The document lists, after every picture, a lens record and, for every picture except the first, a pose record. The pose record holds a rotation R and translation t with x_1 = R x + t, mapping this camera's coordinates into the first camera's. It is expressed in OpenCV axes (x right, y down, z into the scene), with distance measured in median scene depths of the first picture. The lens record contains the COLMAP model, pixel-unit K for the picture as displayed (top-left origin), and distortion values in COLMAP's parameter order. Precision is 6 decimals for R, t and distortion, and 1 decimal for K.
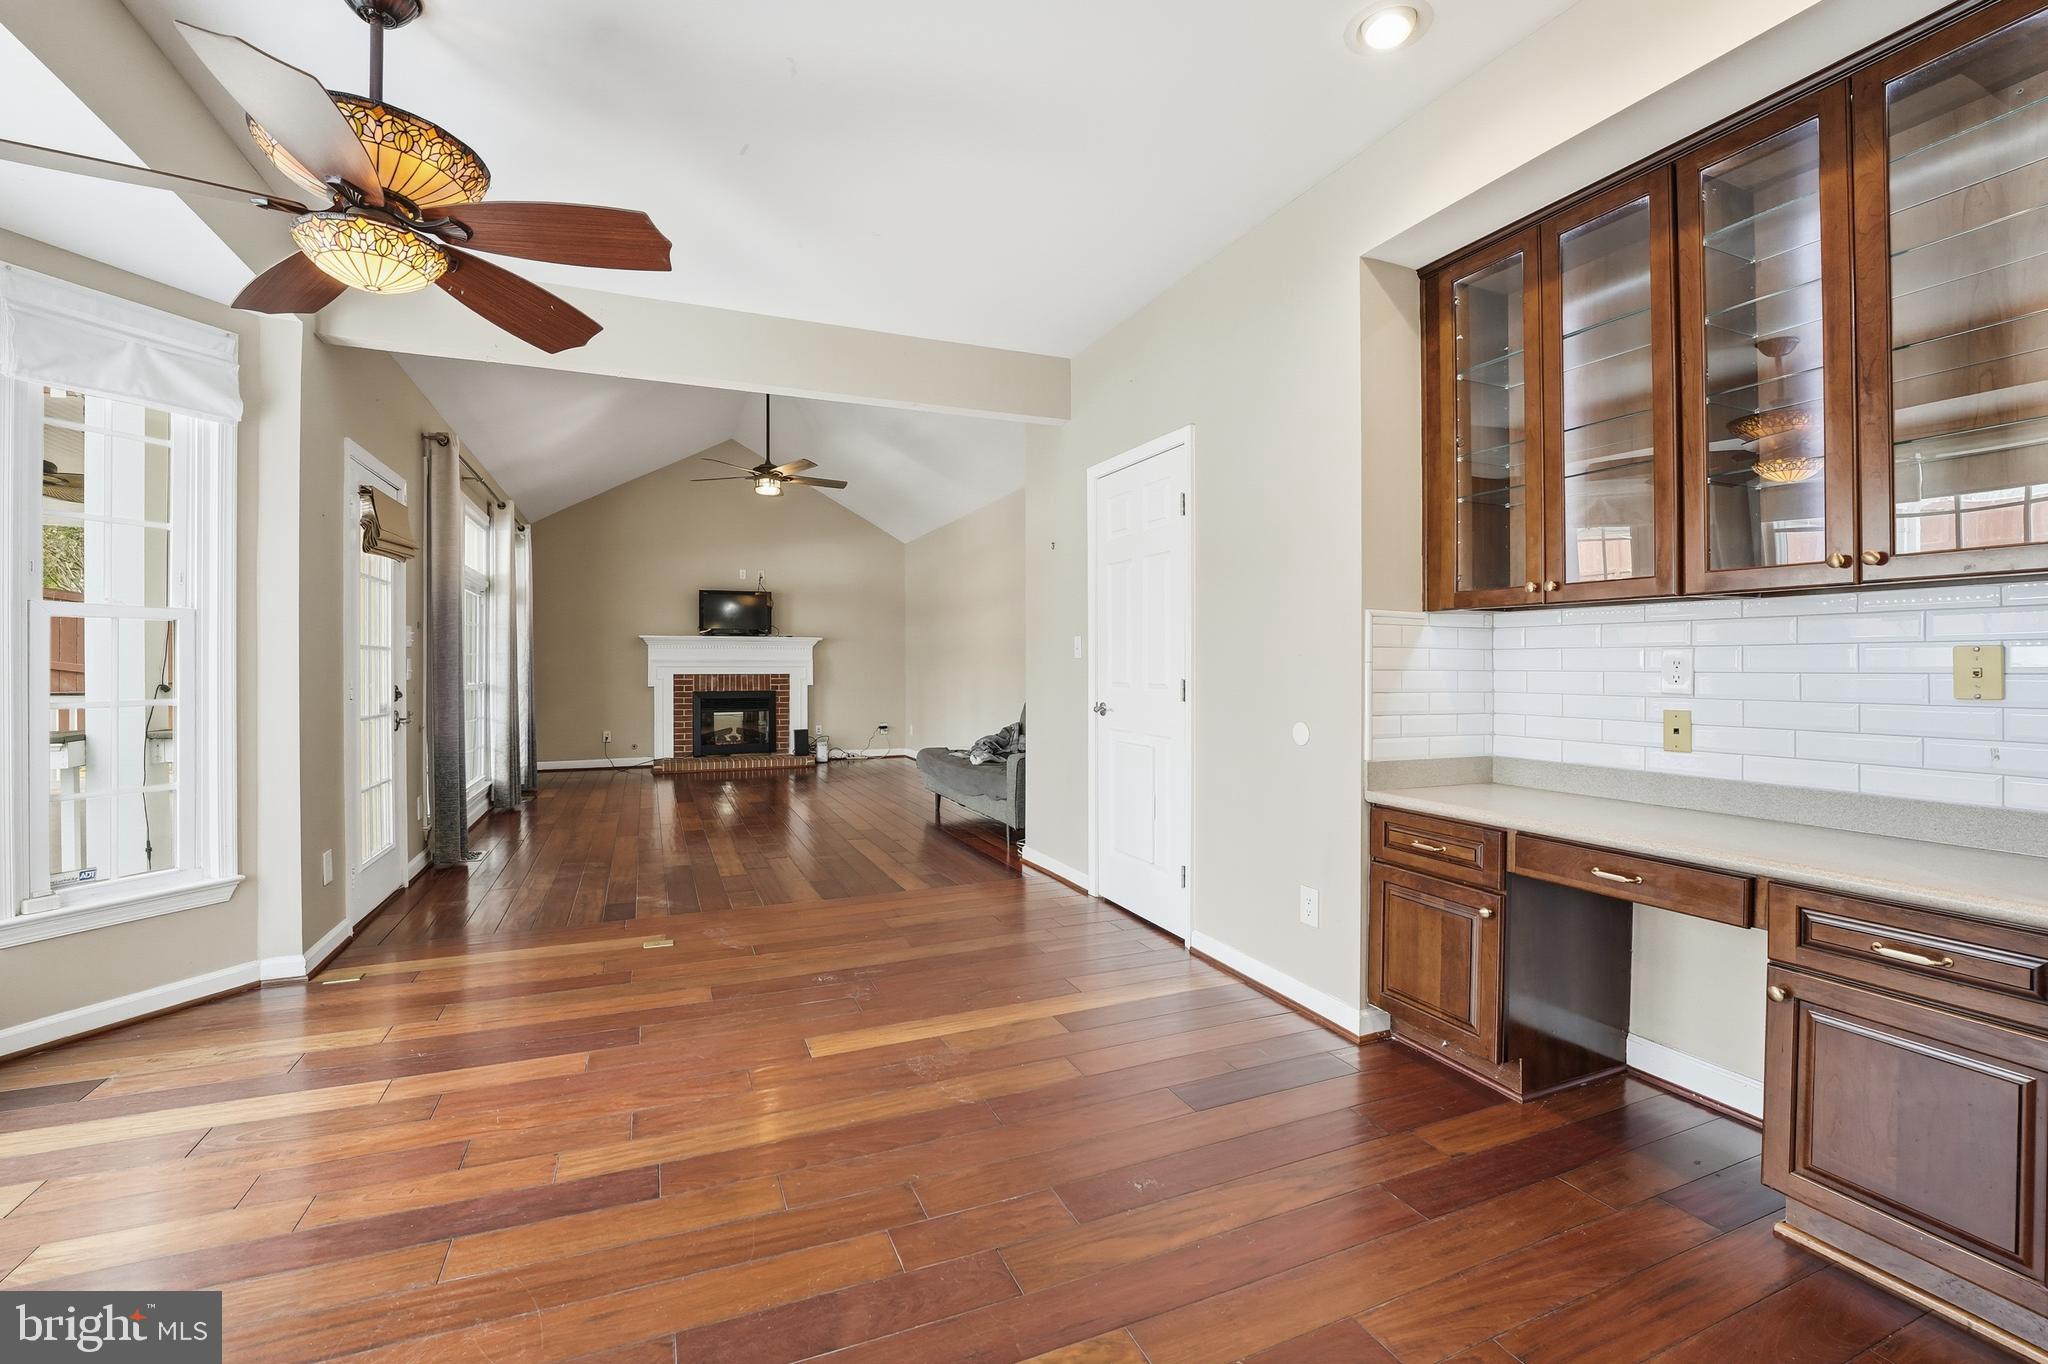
lens RADIAL K [[877.4, 0, 1025.5], [0, 877.4, 670.5], [0, 0, 1]] dist [-0.018882, 0.002344]
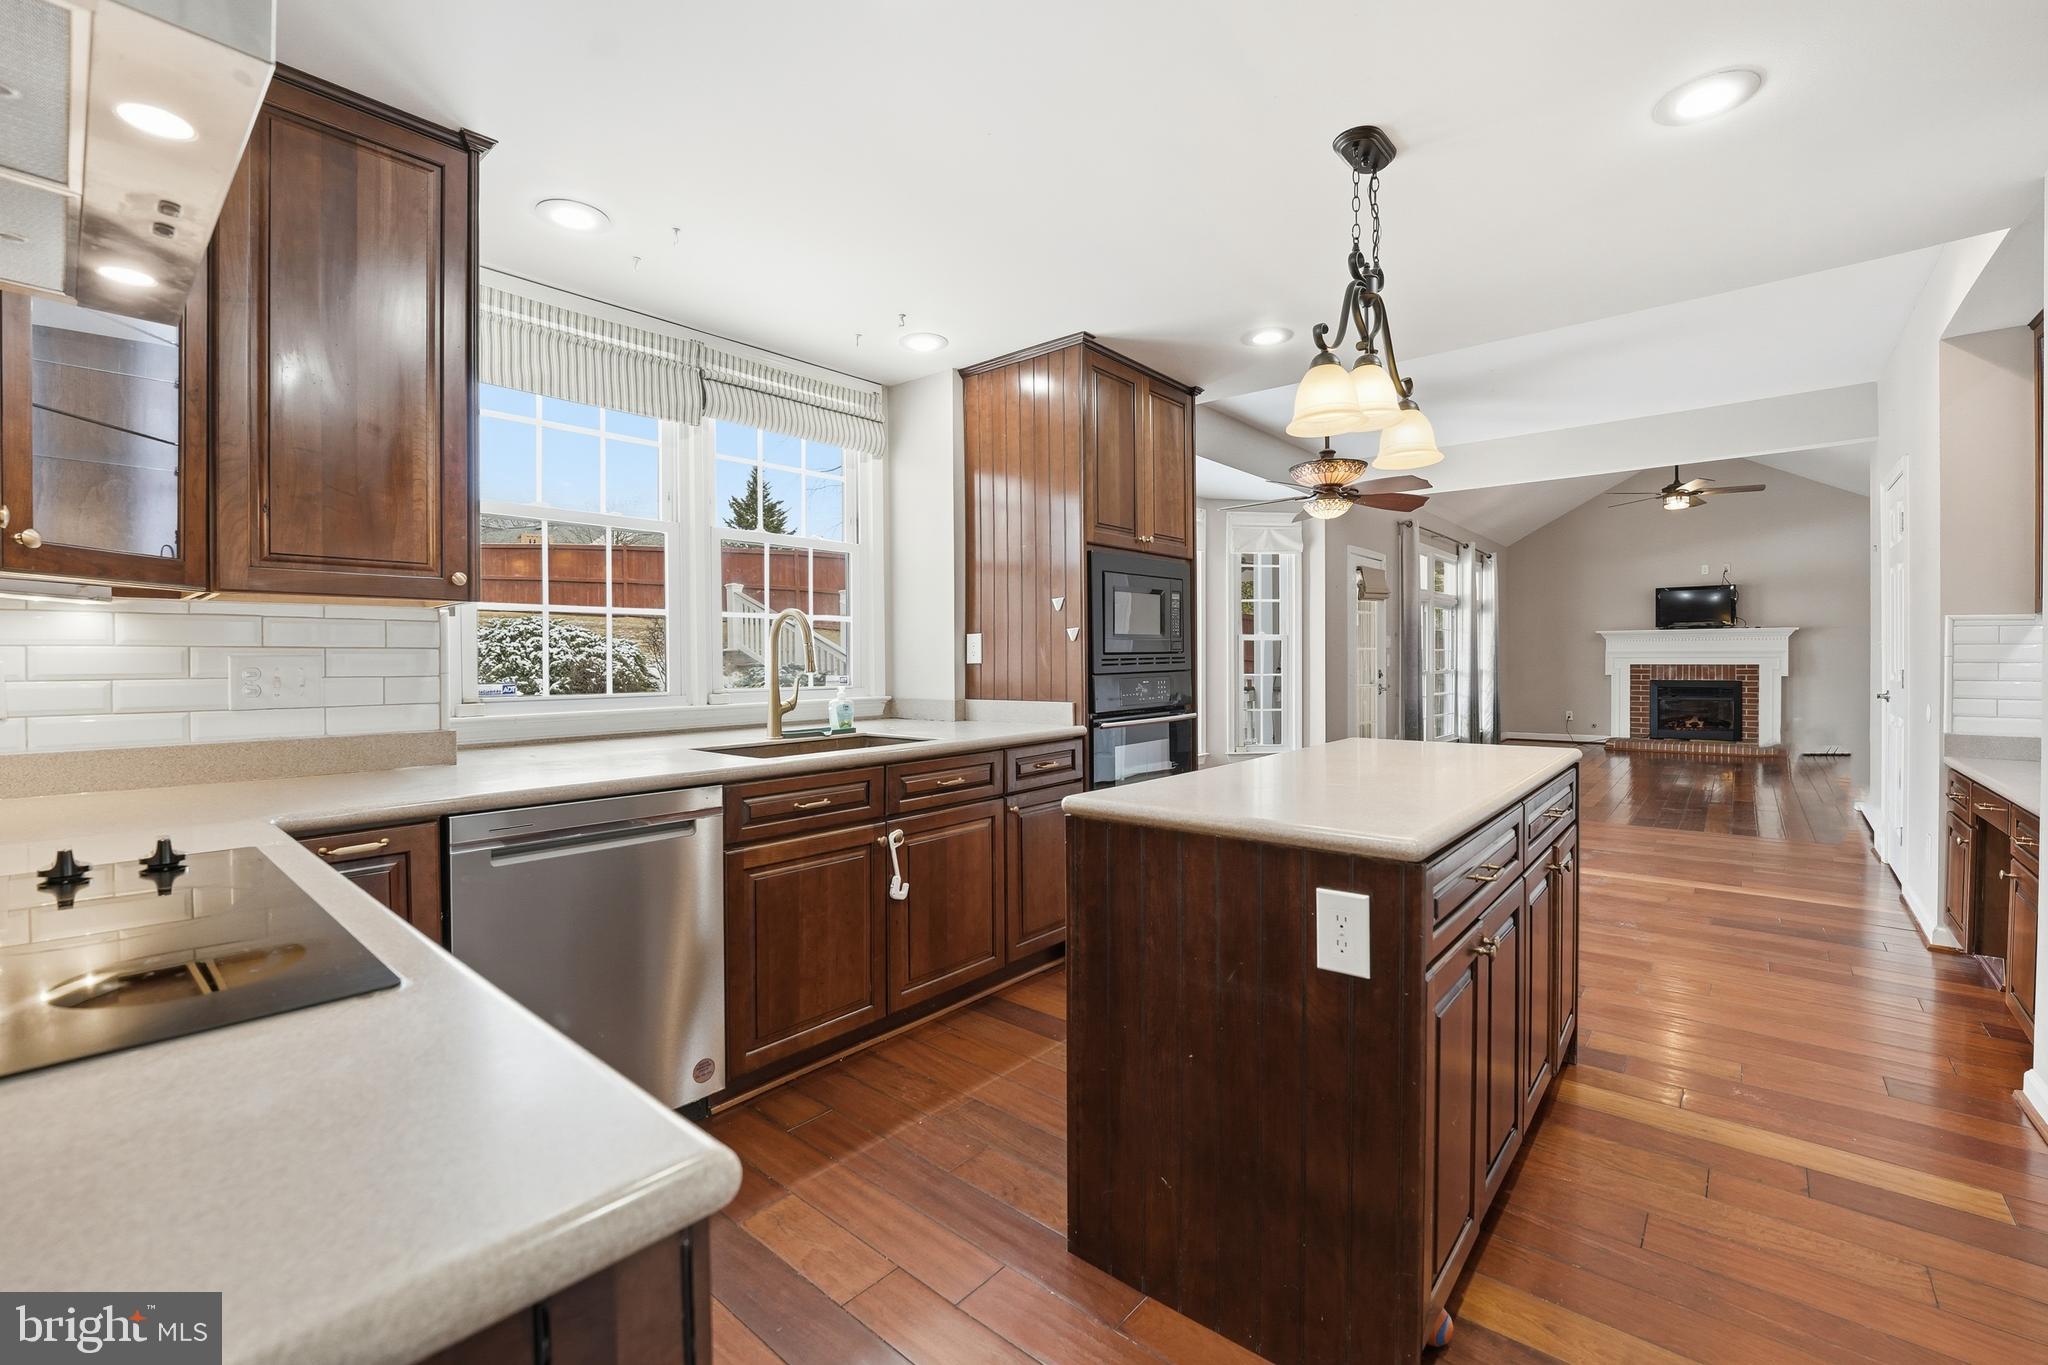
lens RADIAL K [[848.3, 0, 1008.9], [0, 848.3, 670.0], [0, 0, 1]] dist [-0.025639, 0.001429]
pose [[0.429600, 0.009273, -0.902972, 0.337754], [0.000072, 0.999947, 0.010303, 0.000087], [0.903019, -0.004491, 0.429577, -0.287070]]
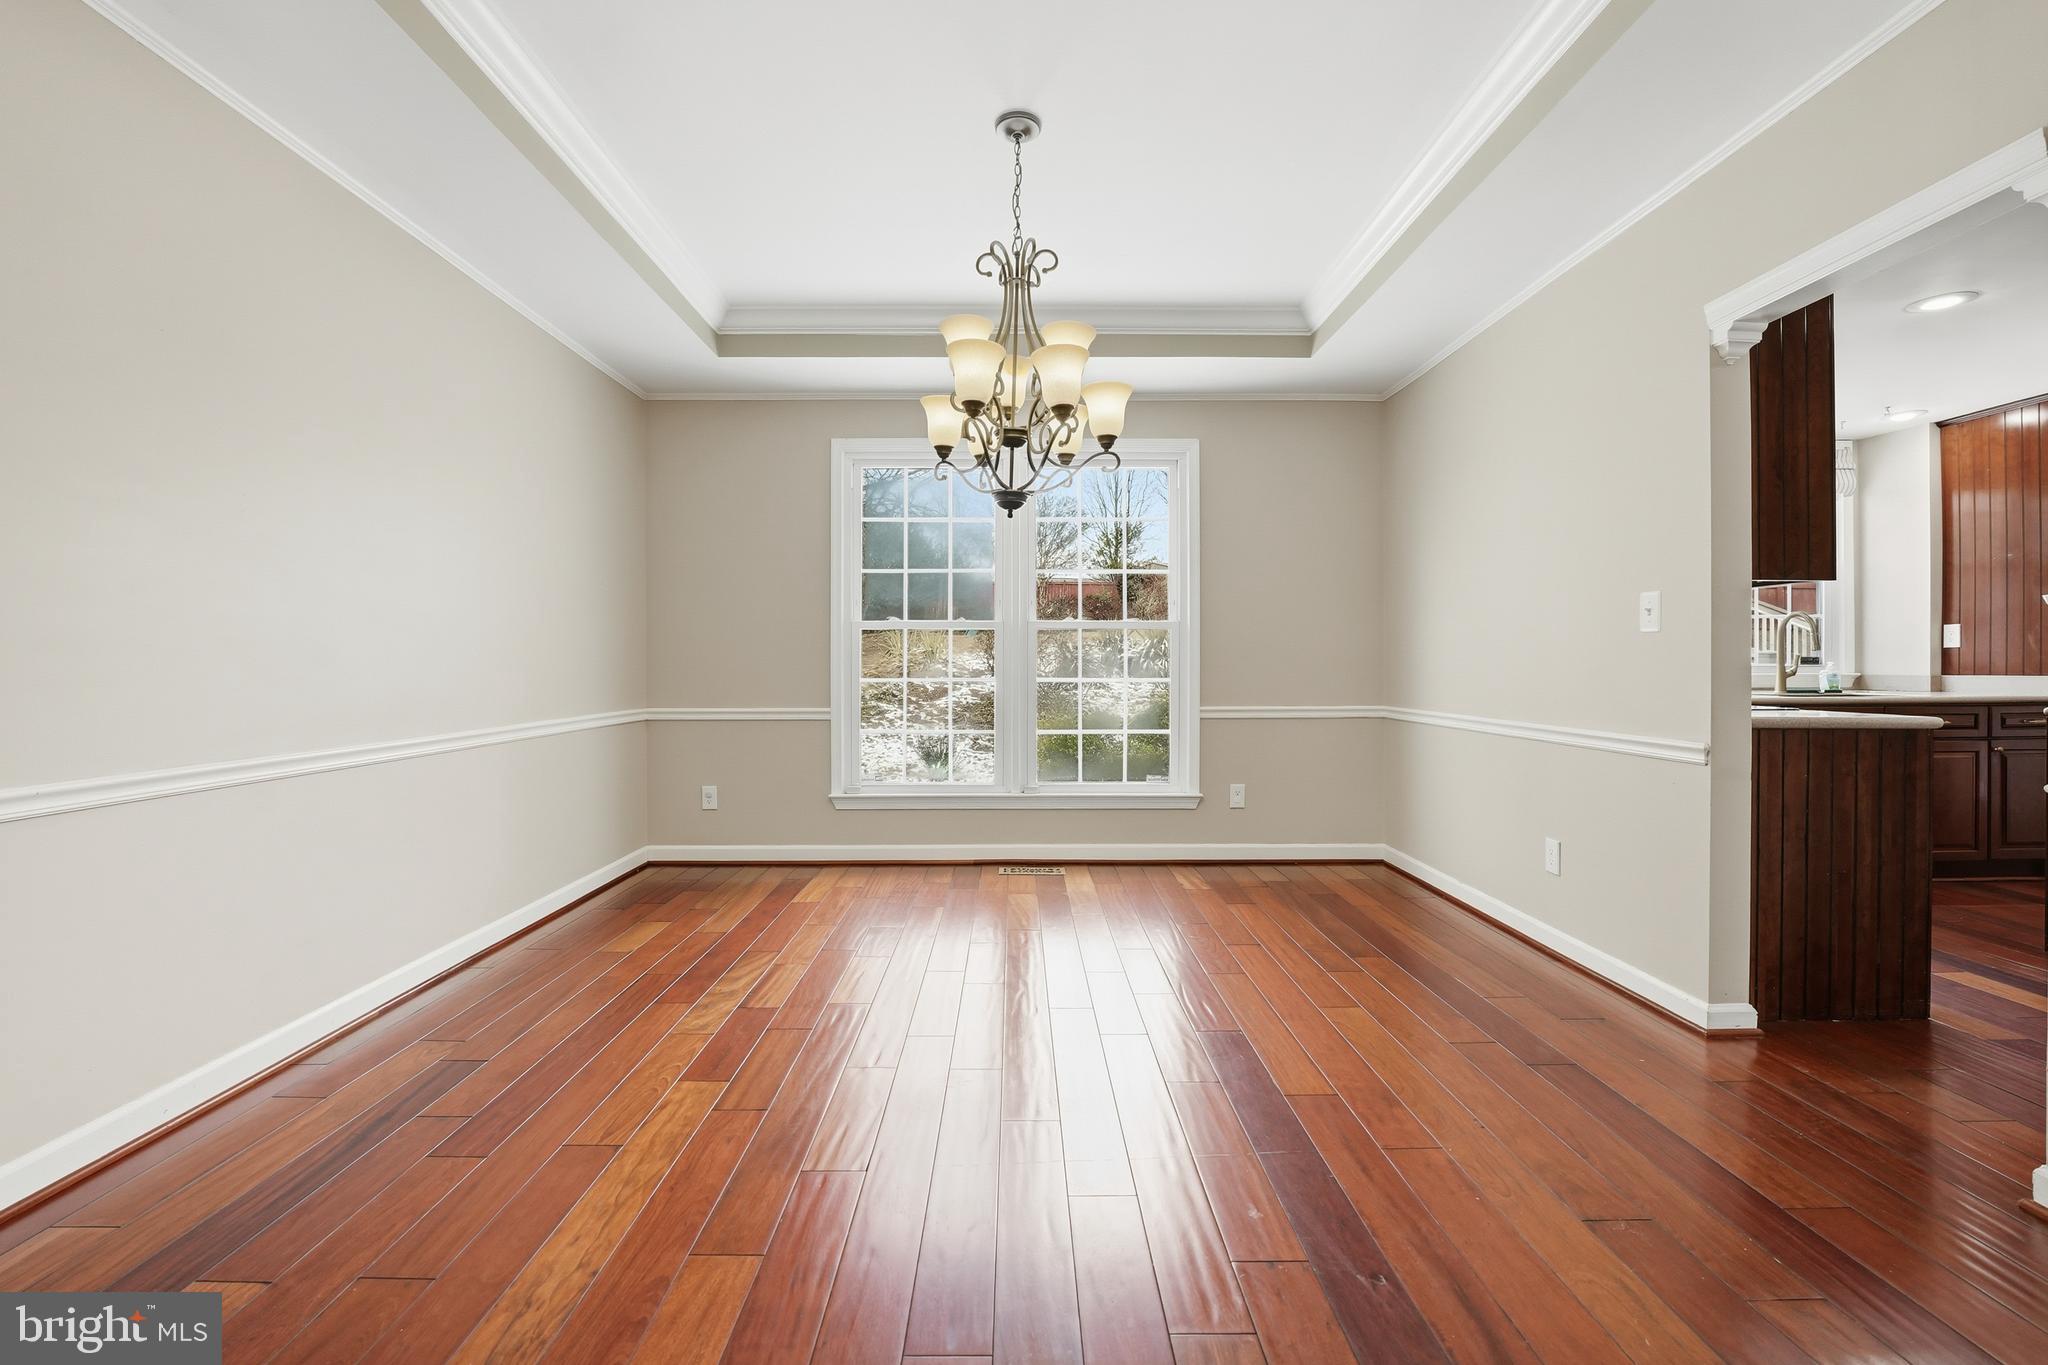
lens RADIAL K [[877.4, 0, 1012.6], [0, 877.4, 675.5], [0, 0, 1]] dist [-0.018882, 0.002344]
pose [[-0.383565, 0.013892, -0.923409, 0.774211], [0.004514, 0.999903, 0.013168, 0.011402], [0.923503, 0.000883, -0.383591, -0.508716]]
